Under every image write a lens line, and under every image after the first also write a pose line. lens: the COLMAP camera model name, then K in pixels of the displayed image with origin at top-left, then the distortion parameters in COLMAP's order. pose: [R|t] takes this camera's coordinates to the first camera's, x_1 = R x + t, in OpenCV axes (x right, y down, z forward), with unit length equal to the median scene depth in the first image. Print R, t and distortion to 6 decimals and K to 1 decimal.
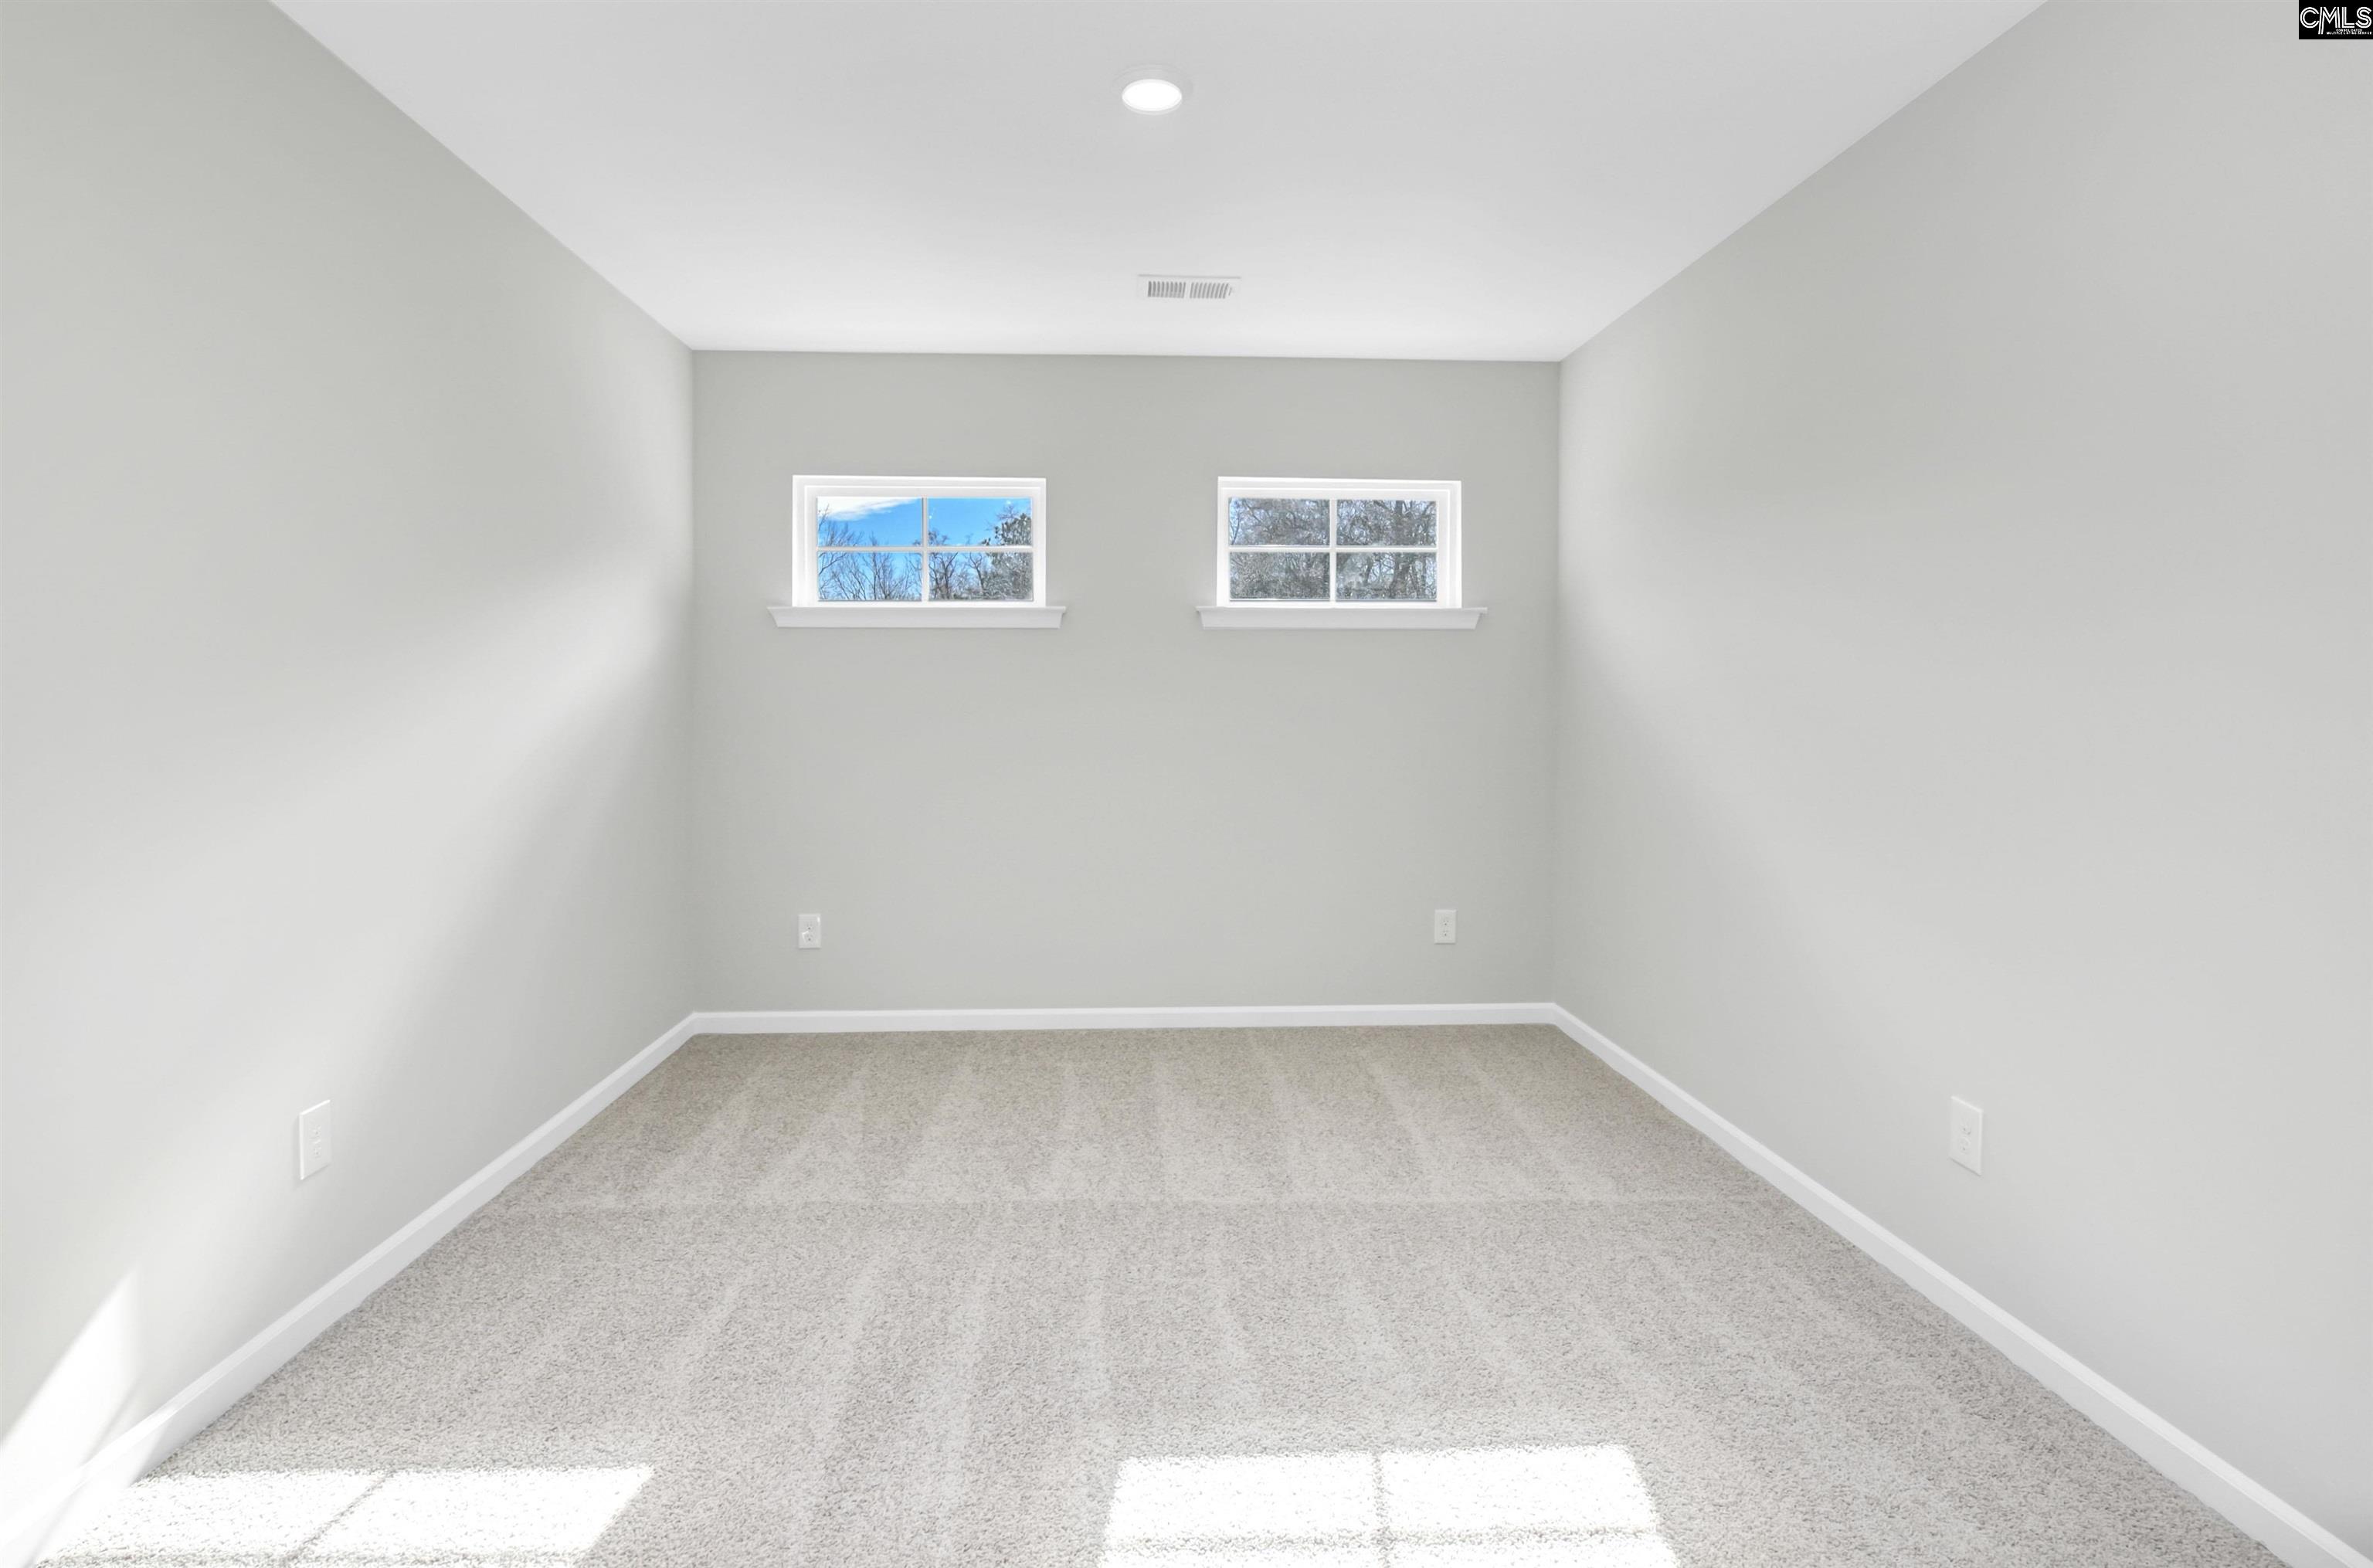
lens RADIAL K [[1187.7, 0, 1184.1], [0, 1187.7, 703.6], [0, 0, 1]] dist [-0.002271, -0.000722]
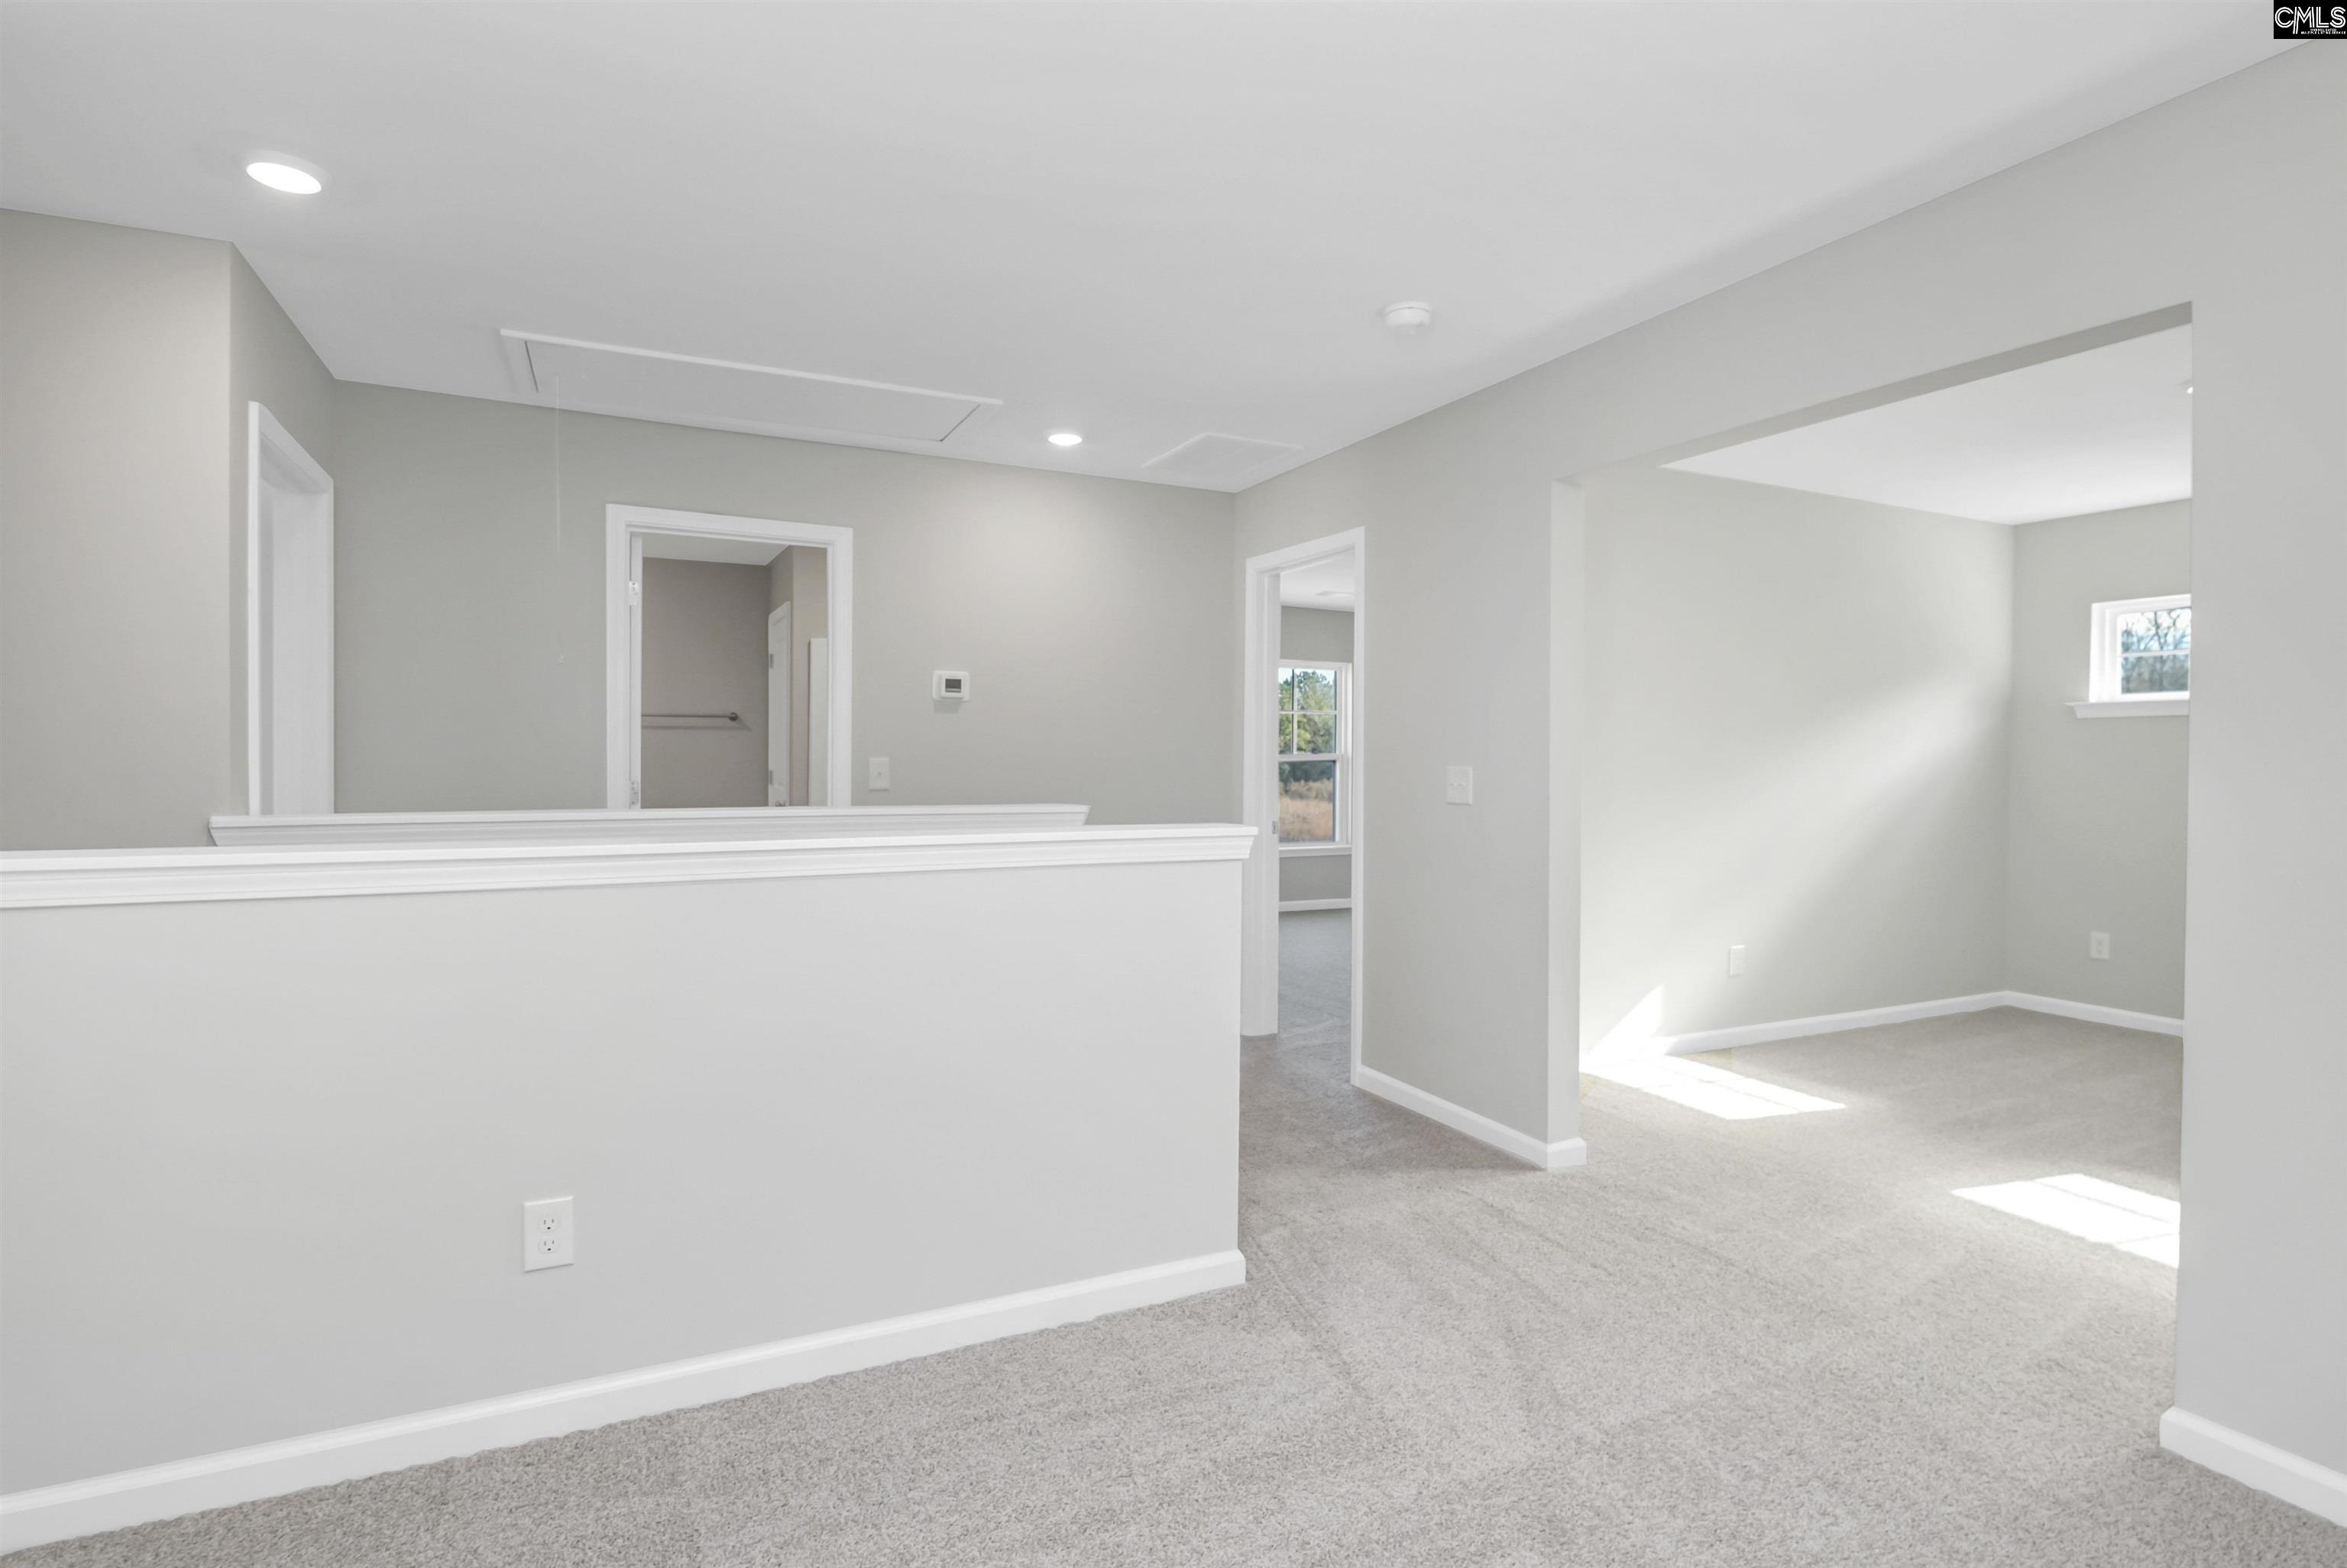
lens RADIAL K [[1132.0, 0, 1173.5], [0, 1132.0, 784.0], [0, 0, 1]] dist [-0.000856, -0.000630]
pose [[0.381893, 0.019594, -0.923999, 0.458778], [-0.013043, 0.999790, 0.015811, 0.004167], [0.924114, 0.006013, 0.382069, -0.444890]]
